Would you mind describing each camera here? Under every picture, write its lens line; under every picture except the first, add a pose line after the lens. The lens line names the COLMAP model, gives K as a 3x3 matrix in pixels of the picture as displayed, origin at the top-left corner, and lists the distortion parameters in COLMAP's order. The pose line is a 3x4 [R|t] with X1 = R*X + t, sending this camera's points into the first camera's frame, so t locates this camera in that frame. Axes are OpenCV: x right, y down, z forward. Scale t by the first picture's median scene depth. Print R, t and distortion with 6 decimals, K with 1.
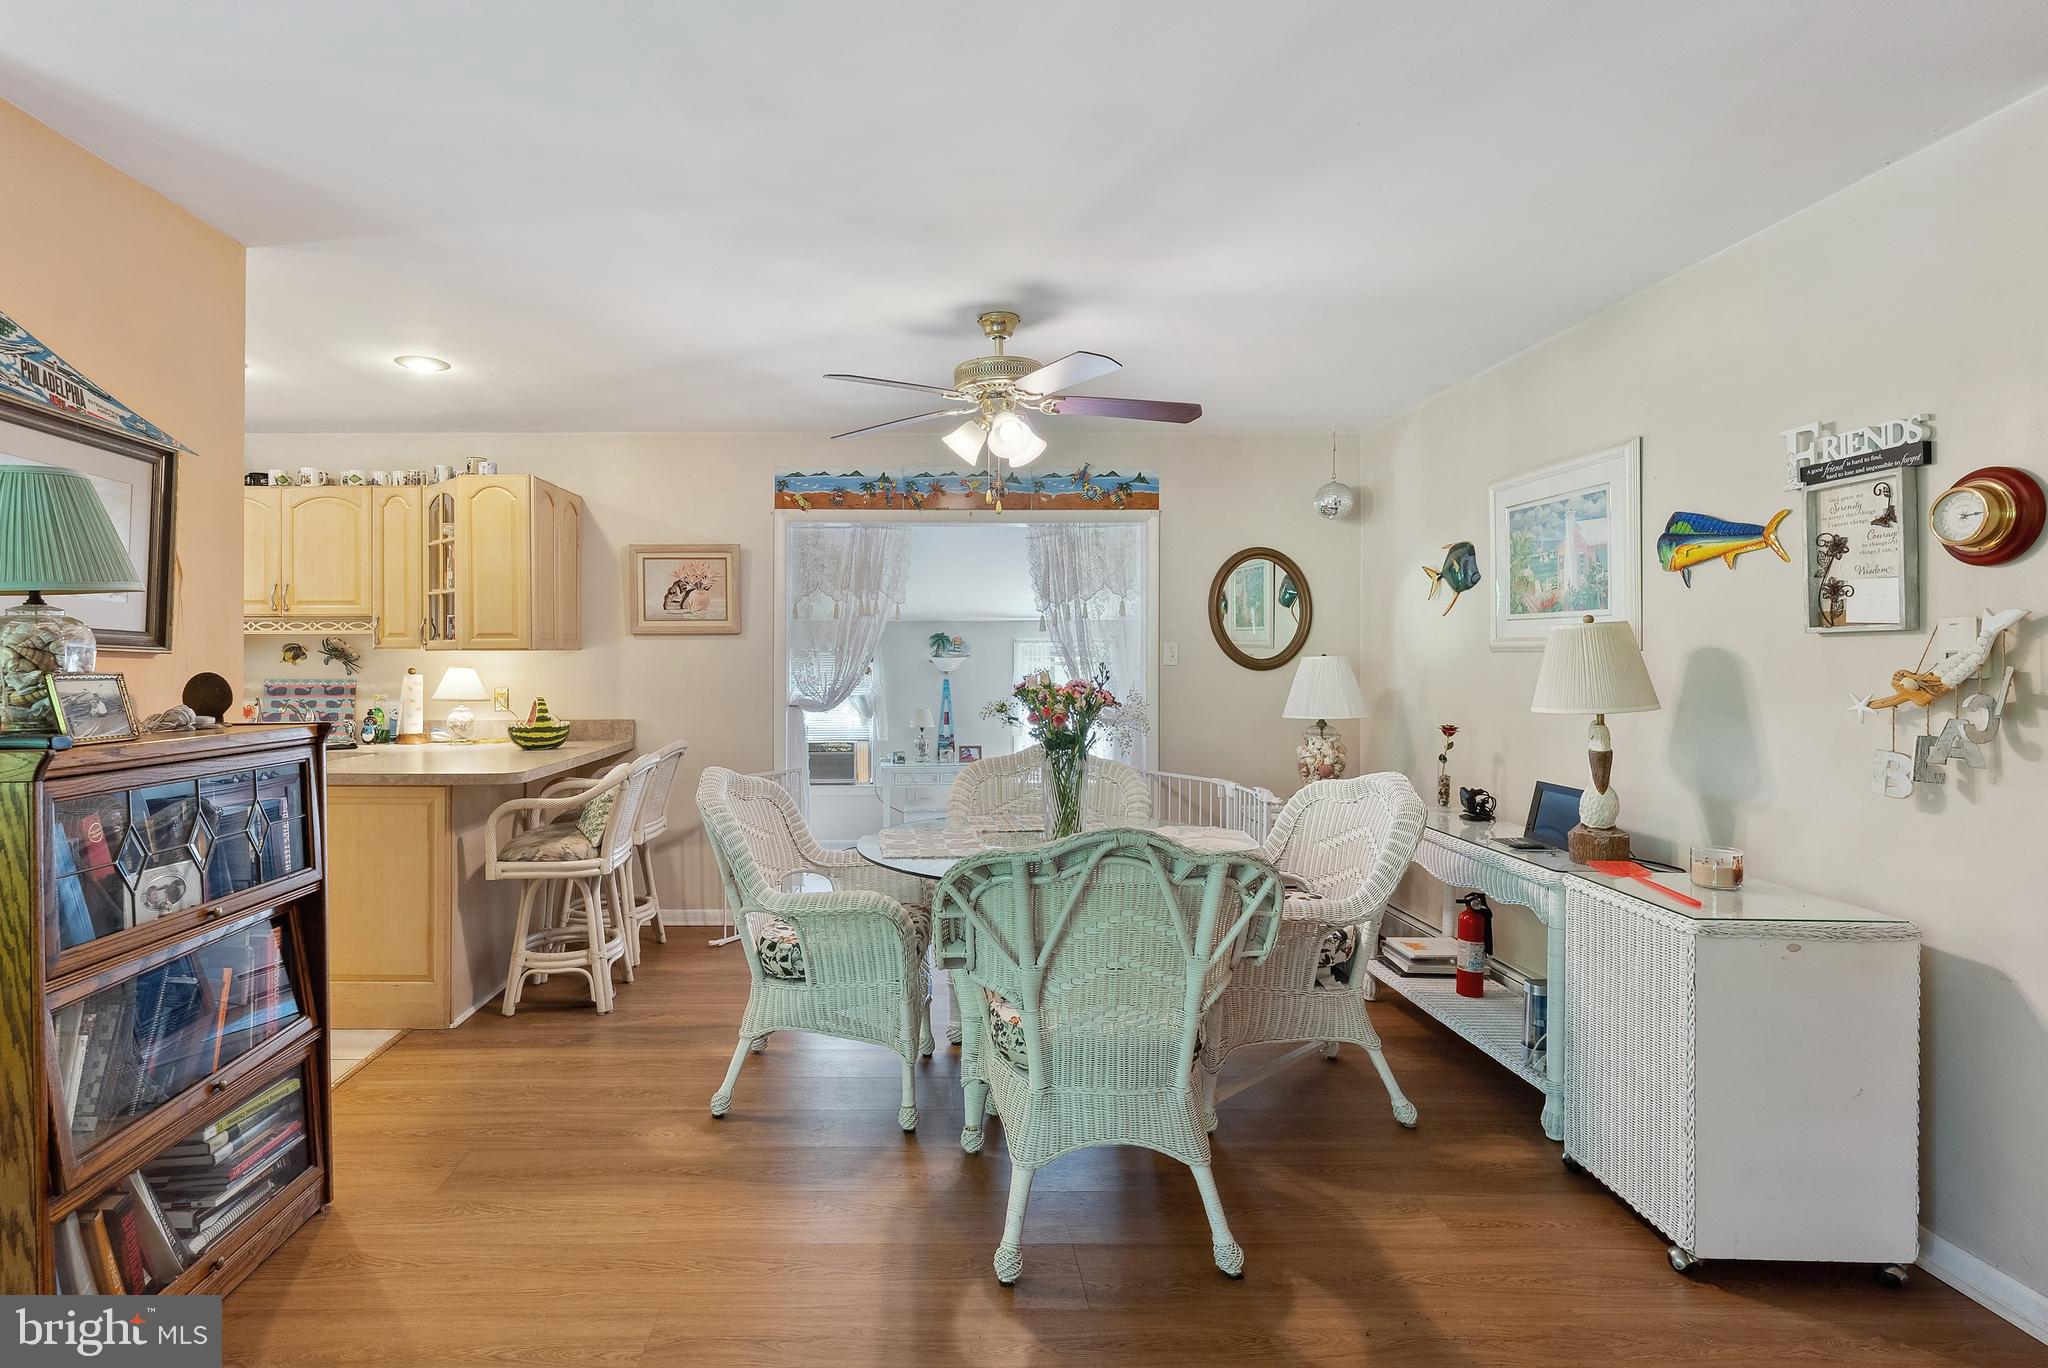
lens RADIAL K [[1016.2, 0, 915.2], [0, 1016.2, 668.3], [0, 0, 1]] dist [-0.000966, -0.000407]
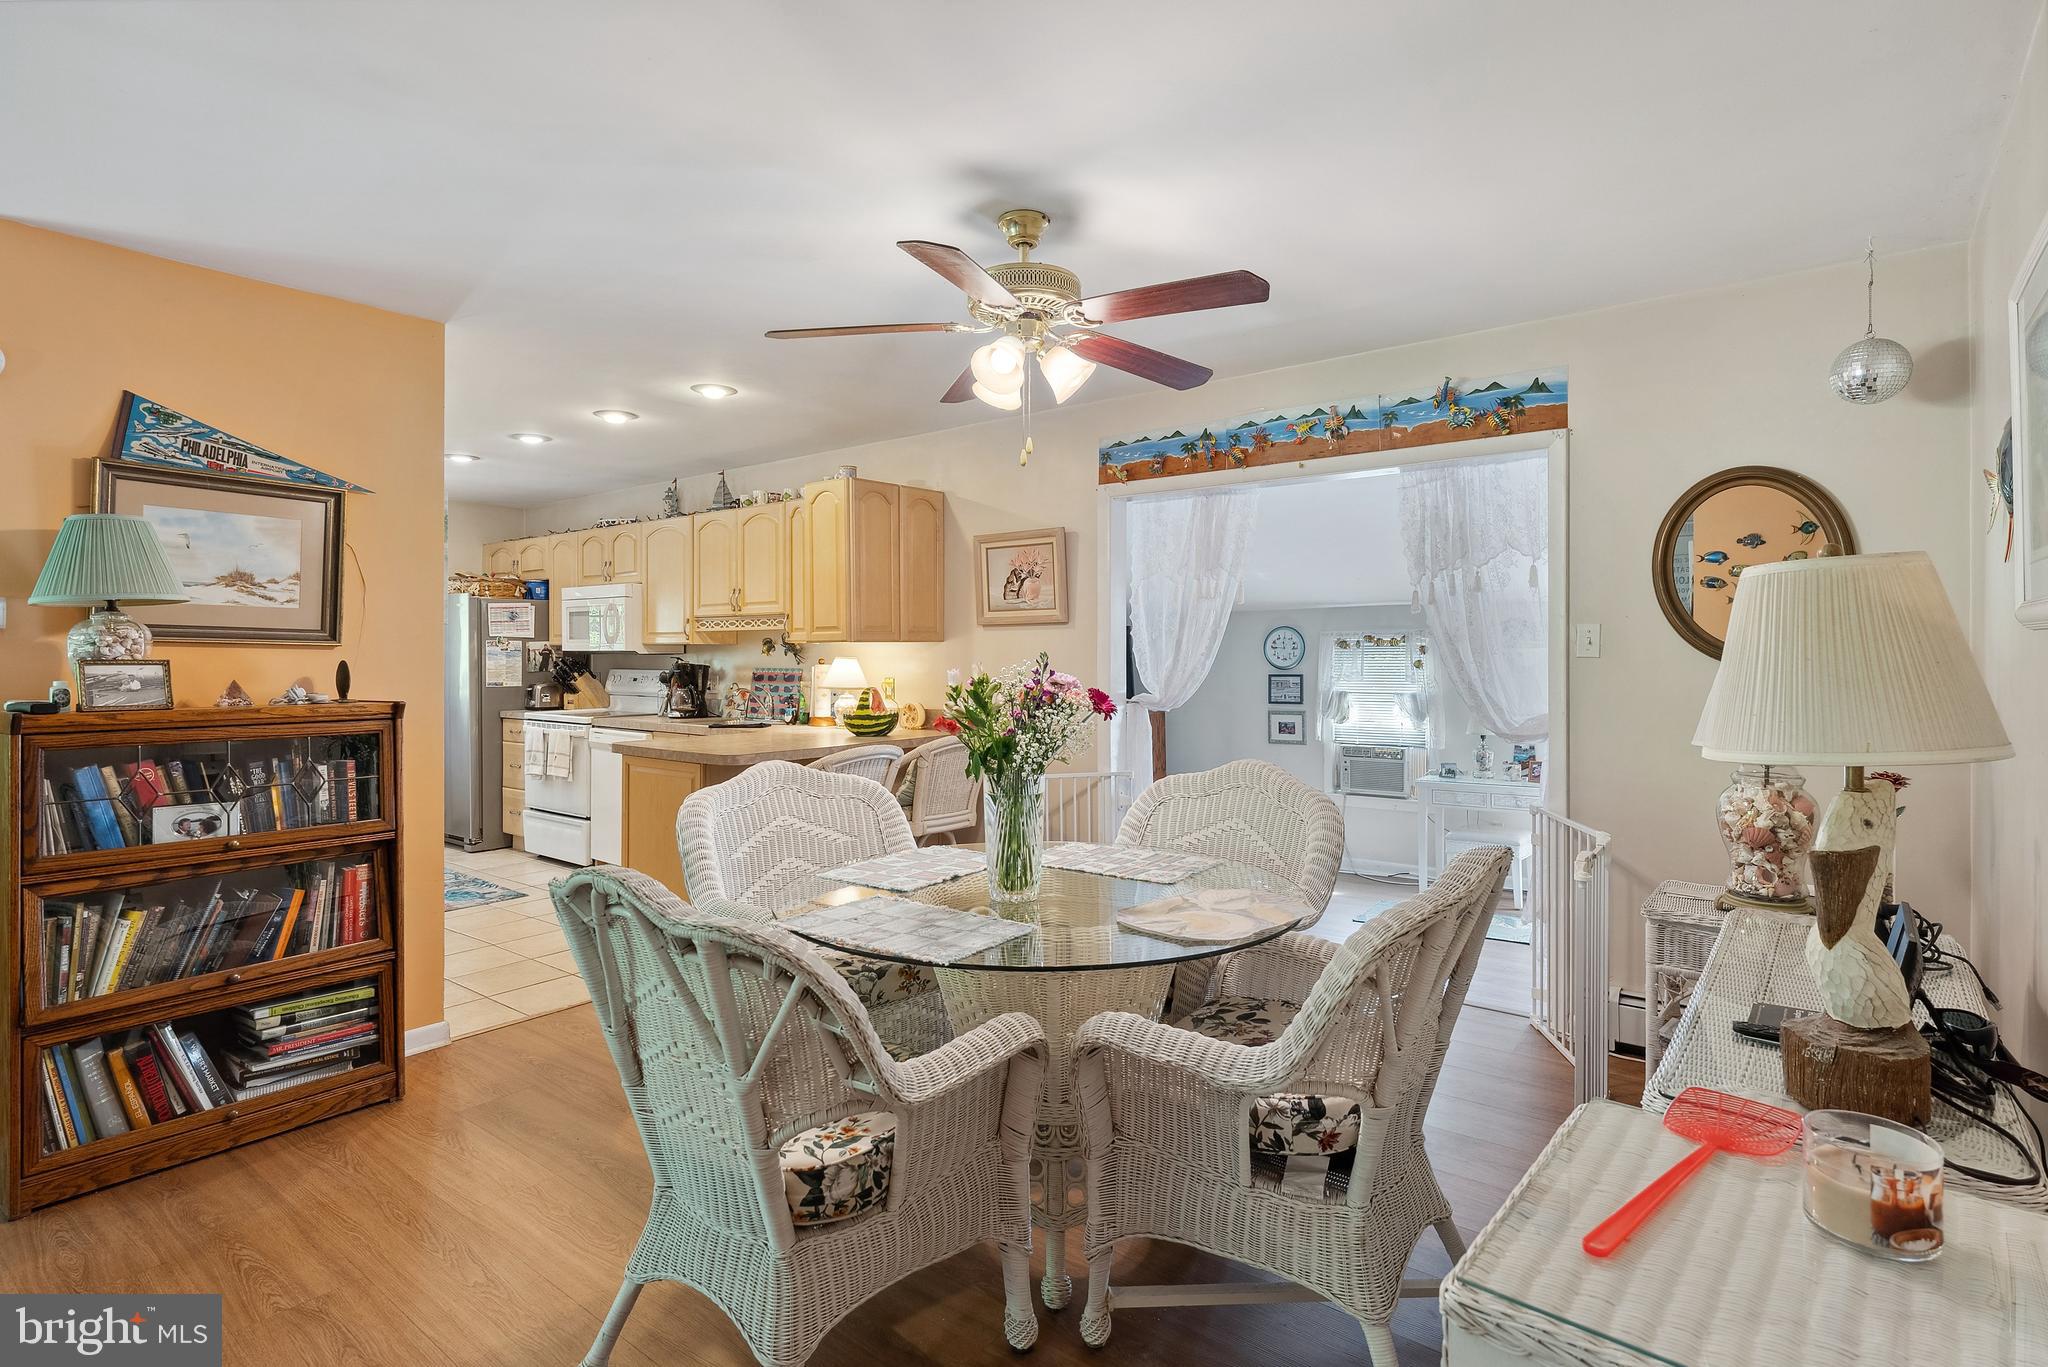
lens RADIAL K [[1019.4, 0, 1021.3], [0, 1019.4, 656.3], [0, 0, 1]] dist [0.001548, 0.000555]
pose [[0.788372, 0.000906, -0.615199, 0.381061], [-0.003779, 0.999987, -0.003370, 0.000027], [0.615188, 0.004982, 0.788365, 0.246046]]
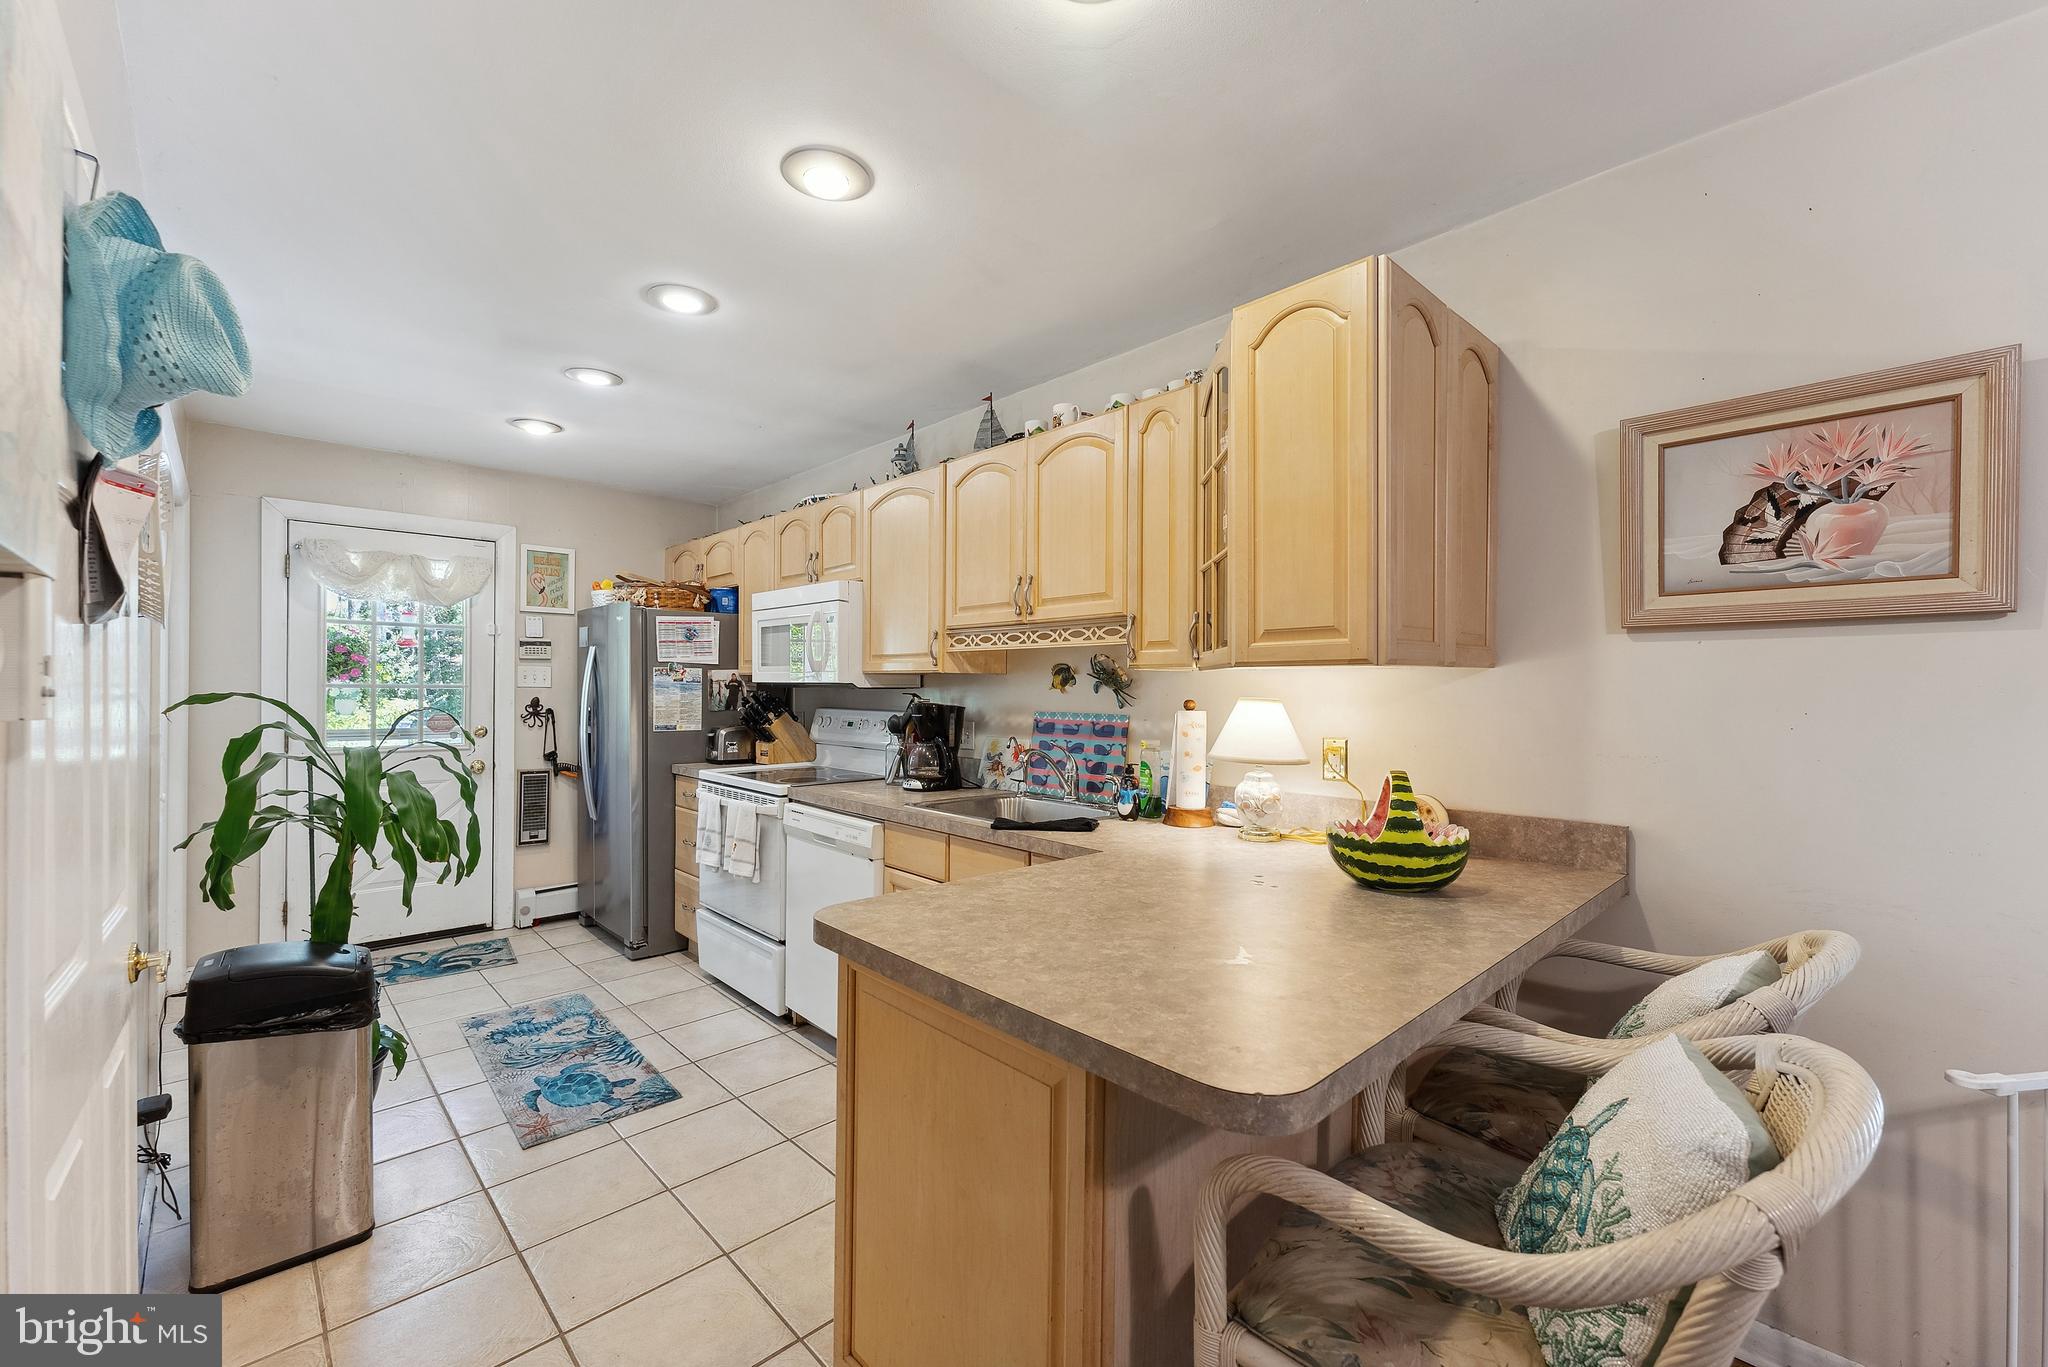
lens RADIAL K [[838.3, 0, 1023.1], [0, 838.3, 689.1], [0, 0, 1]] dist [-0.000656, -0.000049]
pose [[0.690498, 0.006114, -0.723308, -0.204368], [-0.010861, 0.999939, -0.001916, -0.004658], [0.723253, 0.009179, 0.690522, 0.588953]]
